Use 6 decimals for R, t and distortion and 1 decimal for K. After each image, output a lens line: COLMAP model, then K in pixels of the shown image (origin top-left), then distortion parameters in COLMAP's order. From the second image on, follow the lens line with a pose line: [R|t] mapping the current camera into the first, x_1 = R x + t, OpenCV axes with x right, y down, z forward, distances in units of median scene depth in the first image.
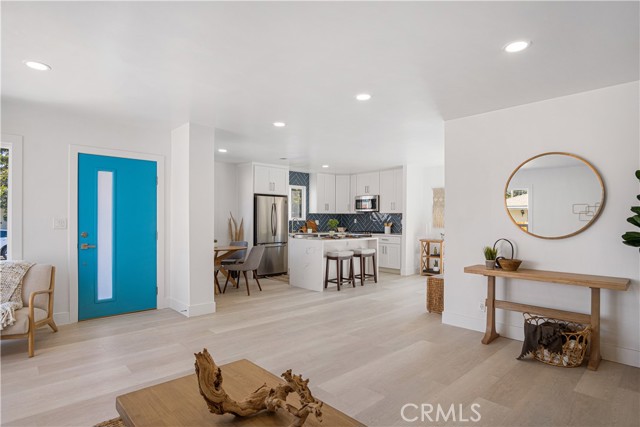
lens RADIAL K [[349.5, 0, 326.0], [0, 349.5, 222.0], [0, 0, 1]] dist [-0.025875, 0.007984]
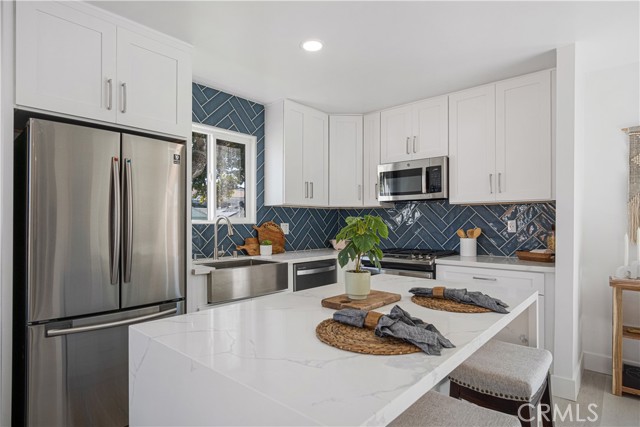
lens RADIAL K [[349.5, 0, 317.9], [0, 349.5, 221.9], [0, 0, 1]] dist [-0.025875, 0.007984]
pose [[0.997484, -0.003306, 0.070819, -0.019642], [0.004001, 0.999945, -0.009664, -0.002591], [-0.070784, 0.009923, 0.997442, 0.728075]]
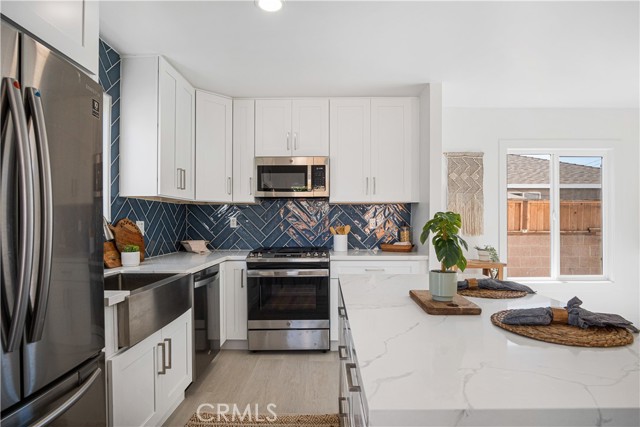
lens RADIAL K [[349.5, 0, 319.3], [0, 349.5, 220.3], [0, 0, 1]] dist [-0.025875, 0.007984]
pose [[0.708173, -0.004006, 0.706028, -0.160612], [0.007909, 0.999966, -0.002259, -0.004228], [-0.705995, 0.007184, 0.708181, 0.835786]]
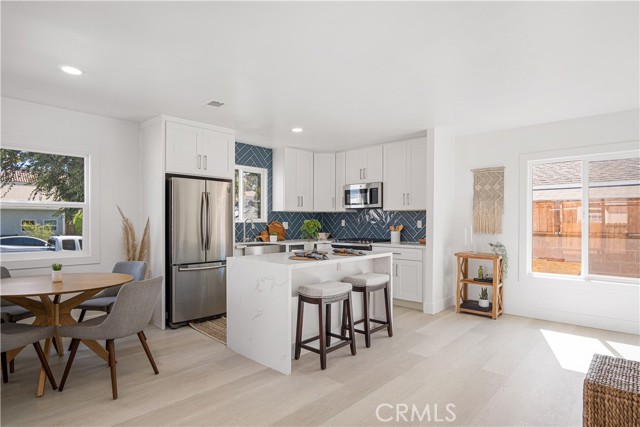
lens RADIAL K [[349.5, 0, 318.9], [0, 349.5, 225.0], [0, 0, 1]] dist [-0.025875, 0.007984]
pose [[0.998726, -0.003071, 0.050377, 0.005270], [0.002887, 0.999989, 0.003723, -0.001777], [-0.050388, -0.003572, 0.998723, 0.428338]]
